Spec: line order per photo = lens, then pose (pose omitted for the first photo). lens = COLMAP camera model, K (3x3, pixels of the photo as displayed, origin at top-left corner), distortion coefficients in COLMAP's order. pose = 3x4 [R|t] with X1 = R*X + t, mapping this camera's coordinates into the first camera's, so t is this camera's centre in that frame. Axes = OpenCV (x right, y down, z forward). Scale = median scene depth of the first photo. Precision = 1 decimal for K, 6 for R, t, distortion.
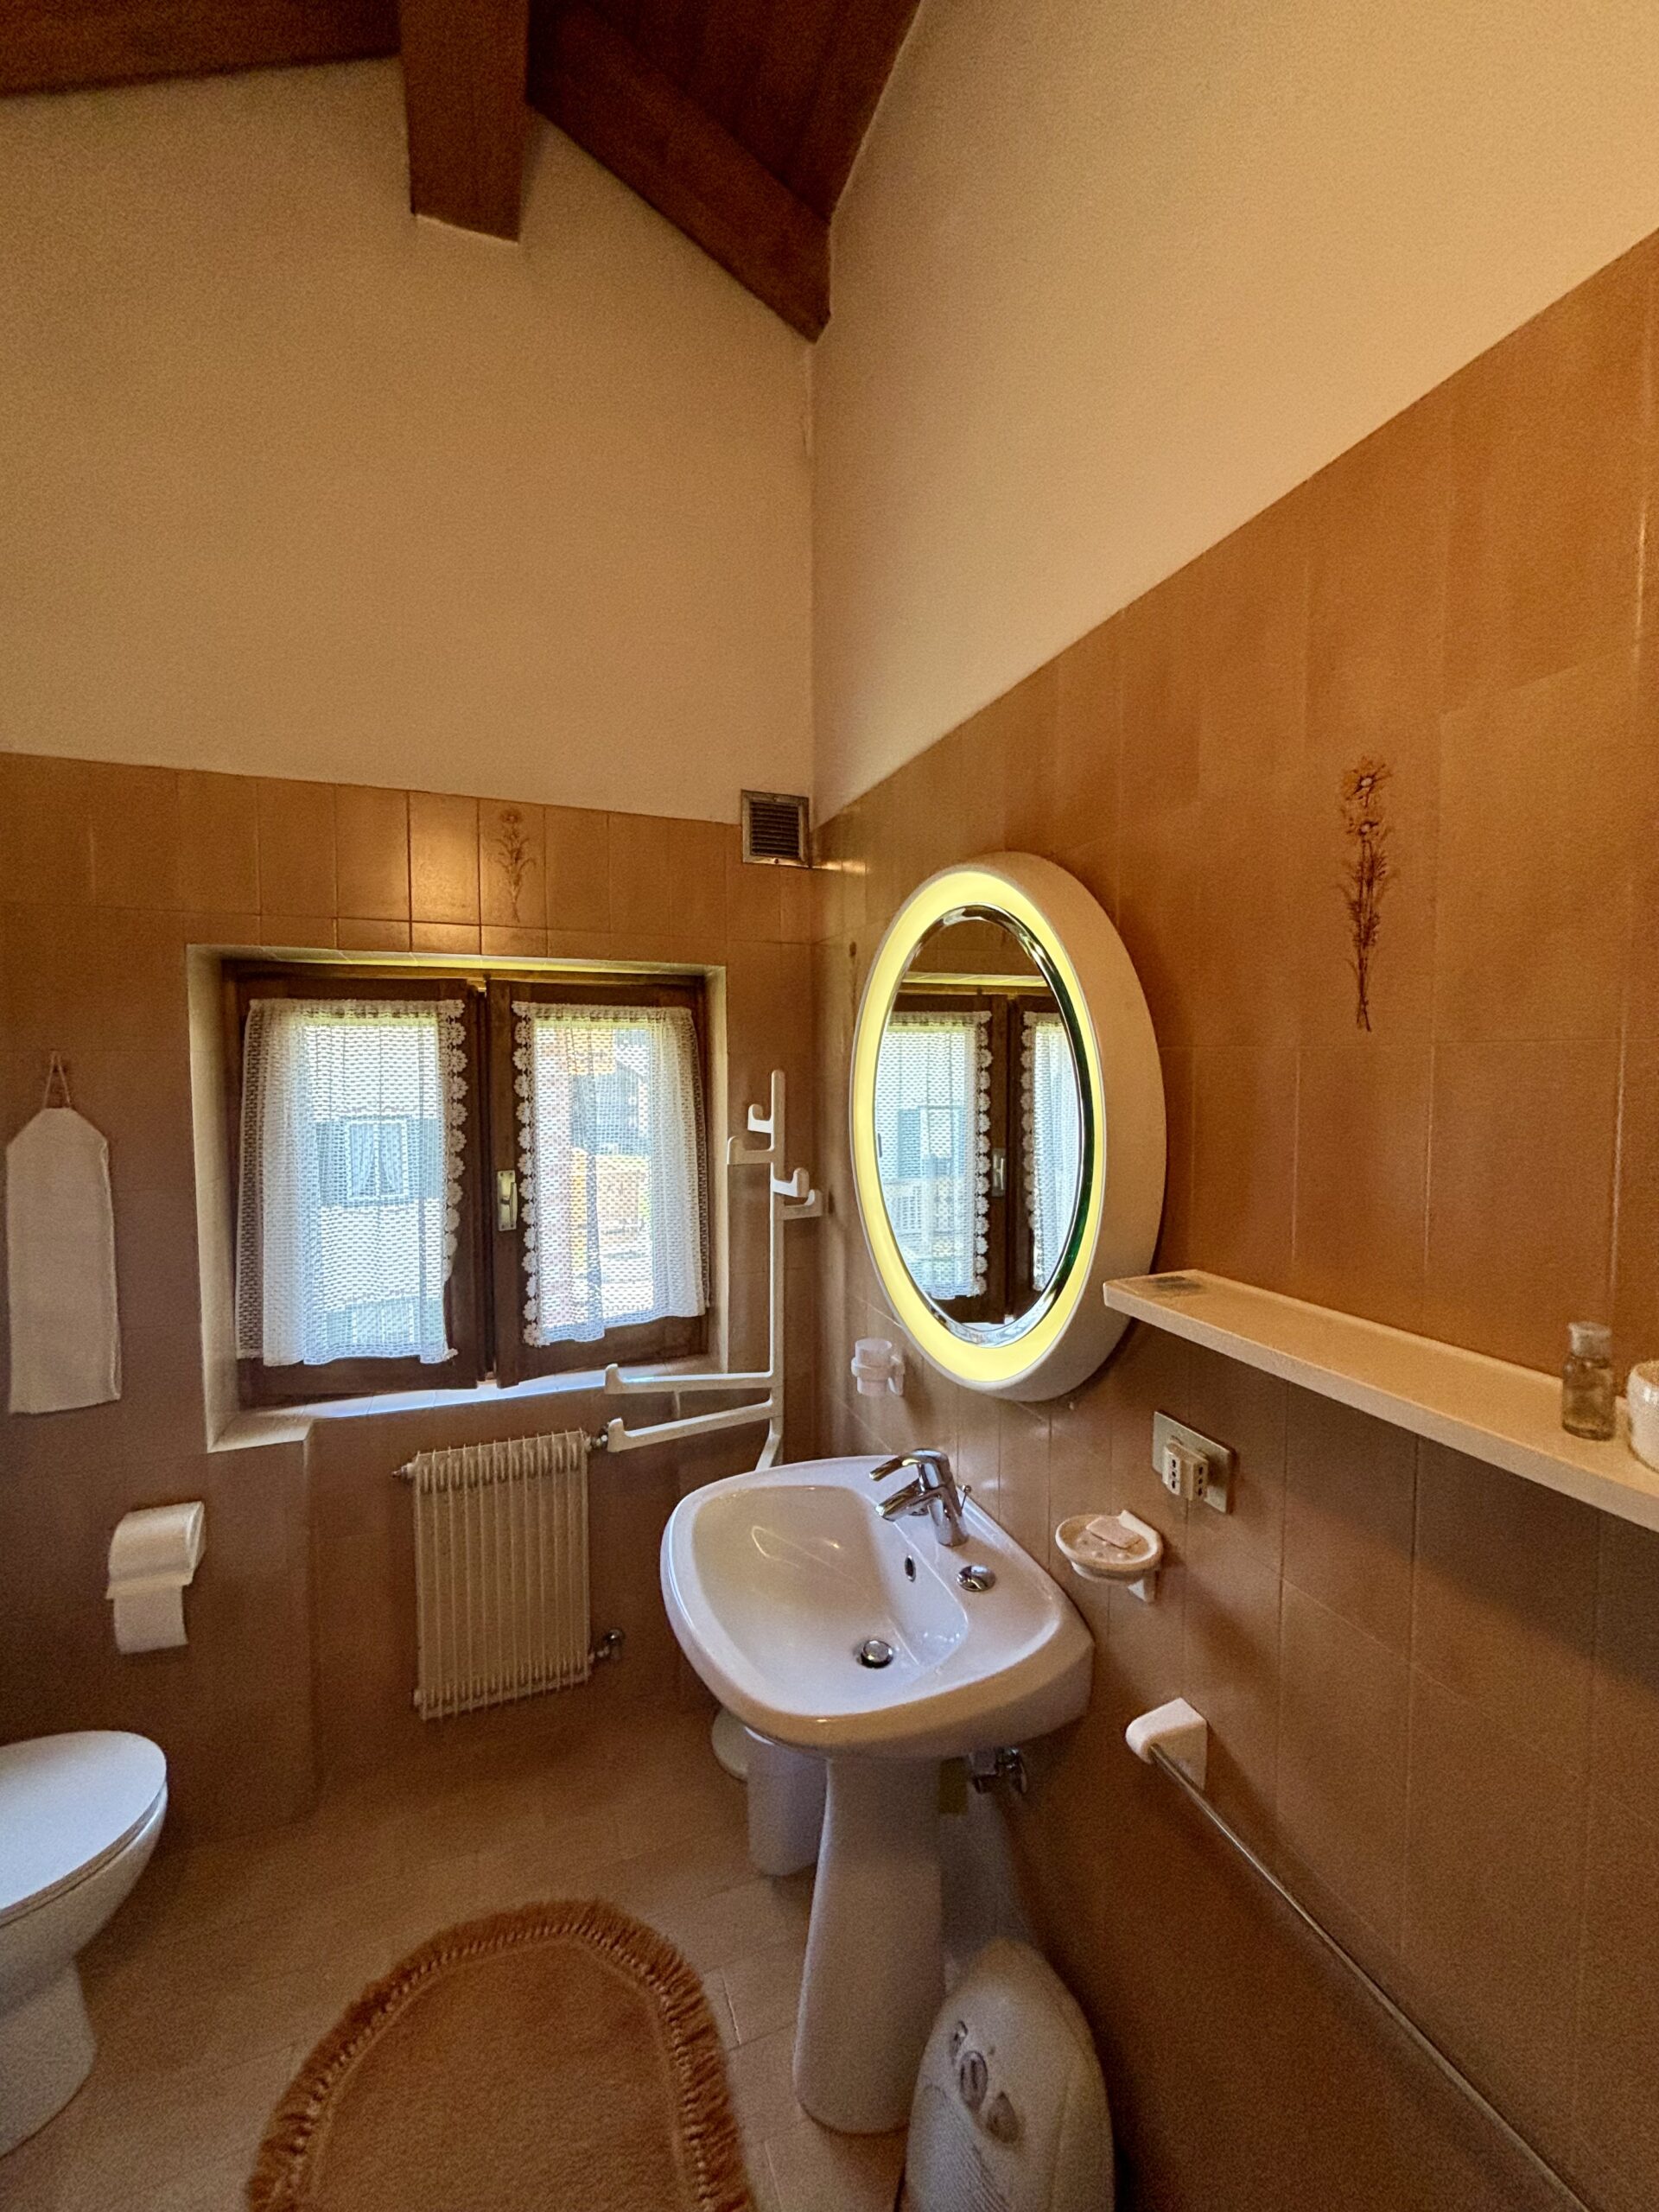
lens RADIAL K [[885.3, 0, 838.2], [0, 885.3, 1103.9], [0, 0, 1]] dist [-0.000188, 0.000051]
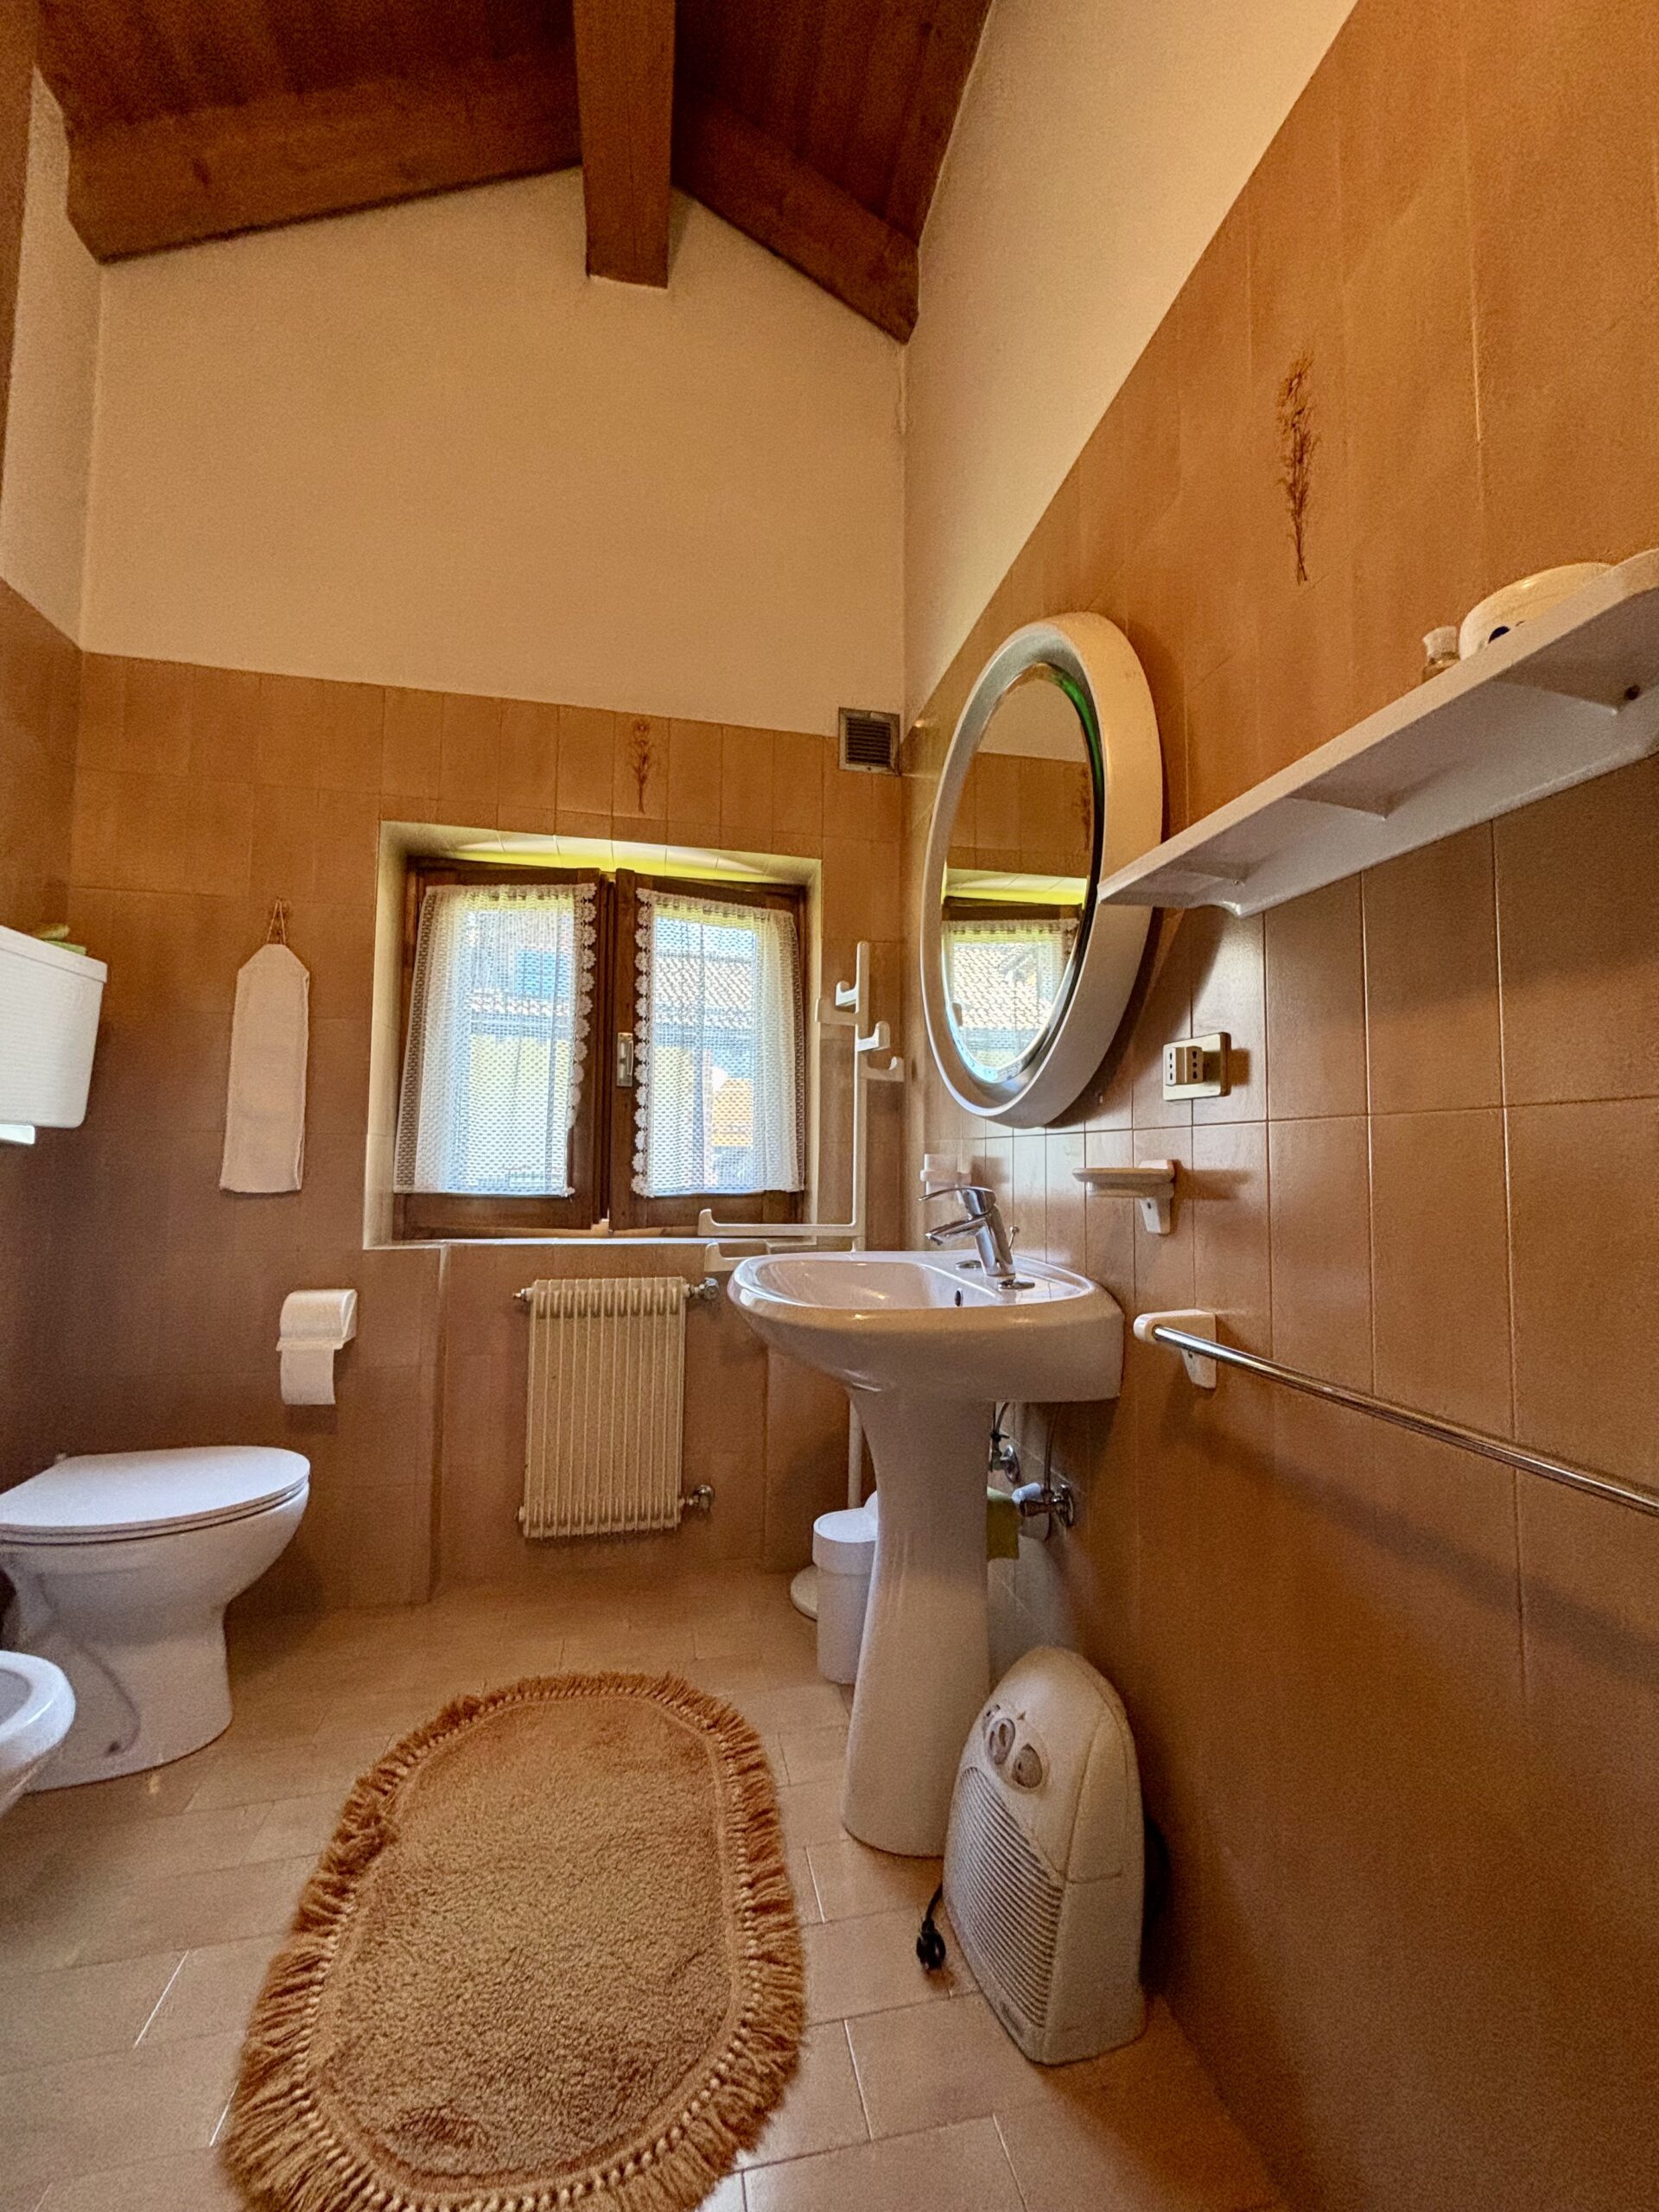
lens RADIAL K [[885.3, 0, 838.2], [0, 885.3, 1103.9], [0, 0, 1]] dist [-0.000188, 0.000051]
pose [[0.987497, 0.001547, -0.157631, 0.073604], [-0.019570, 0.993420, -0.112844, 0.292798], [0.156420, 0.114518, 0.981029, -0.055427]]
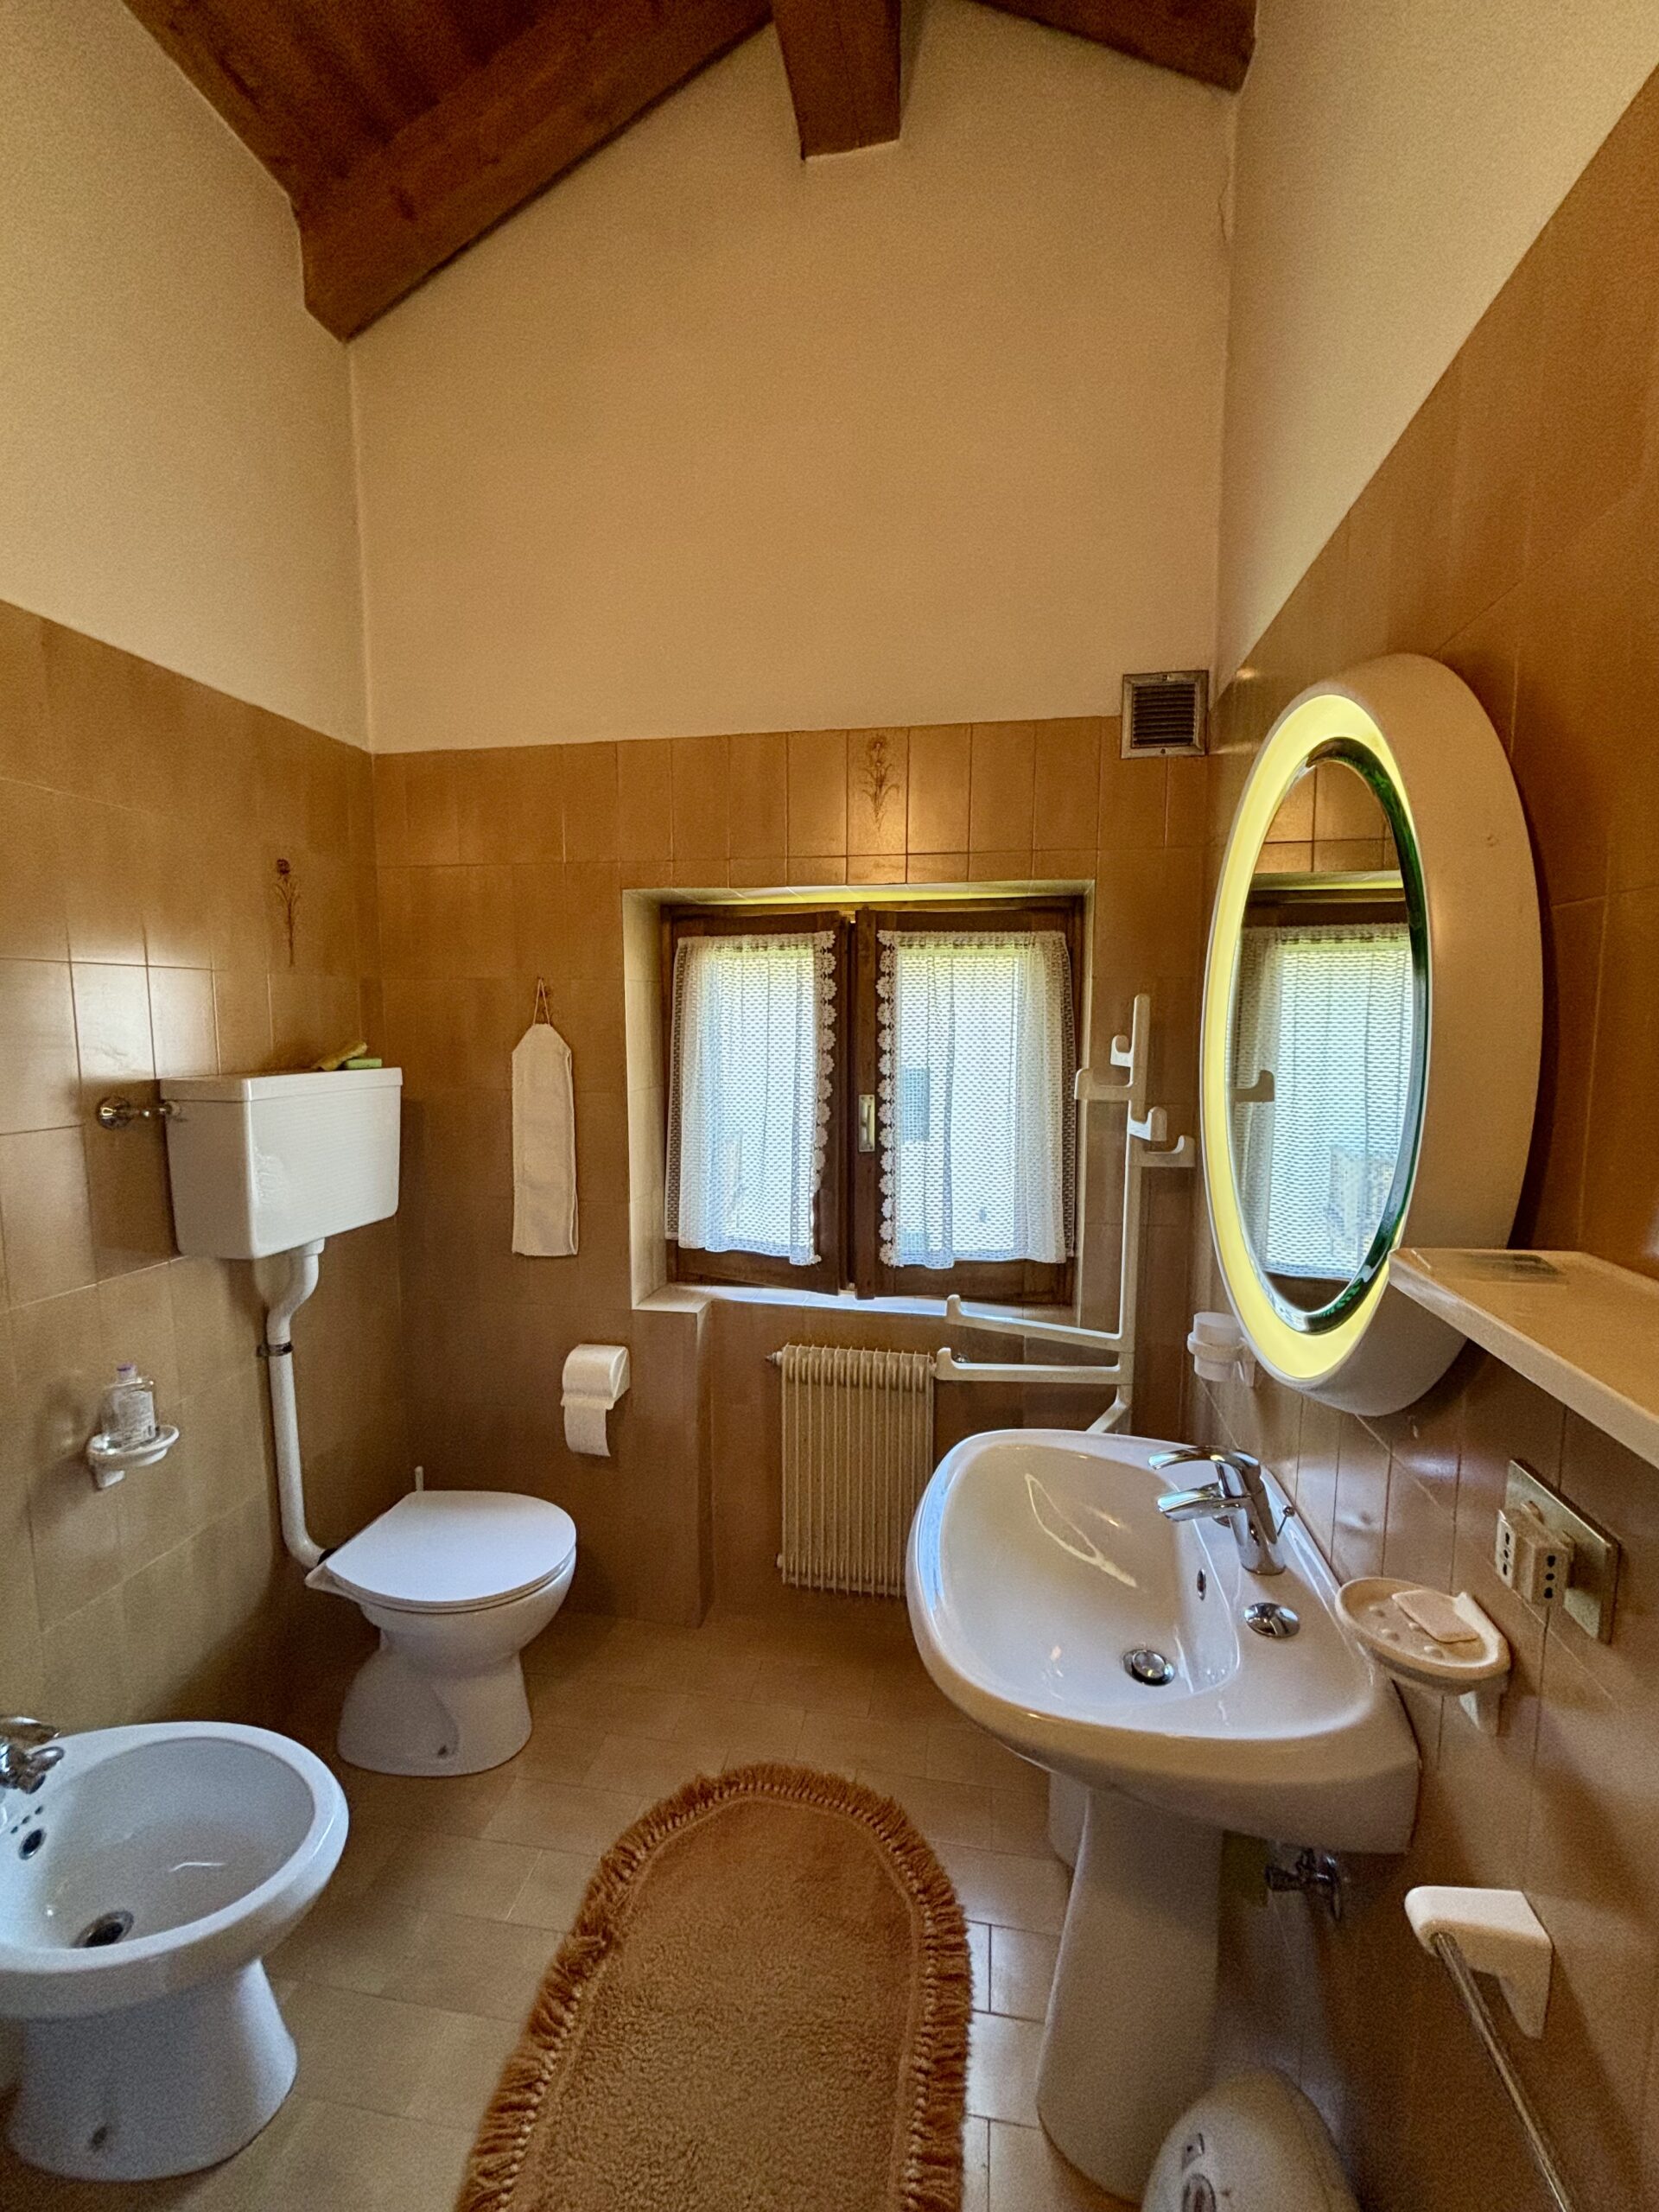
lens RADIAL K [[883.9, 0, 839.7], [0, 883.9, 1105.5], [0, 0, 1]] dist [0.002960, -0.000586]
pose [[0.855294, 0.055166, -0.515198, 0.136286], [-0.031493, 0.998013, 0.054582, 0.032774], [0.517185, -0.030459, 0.855332, 0.096276]]
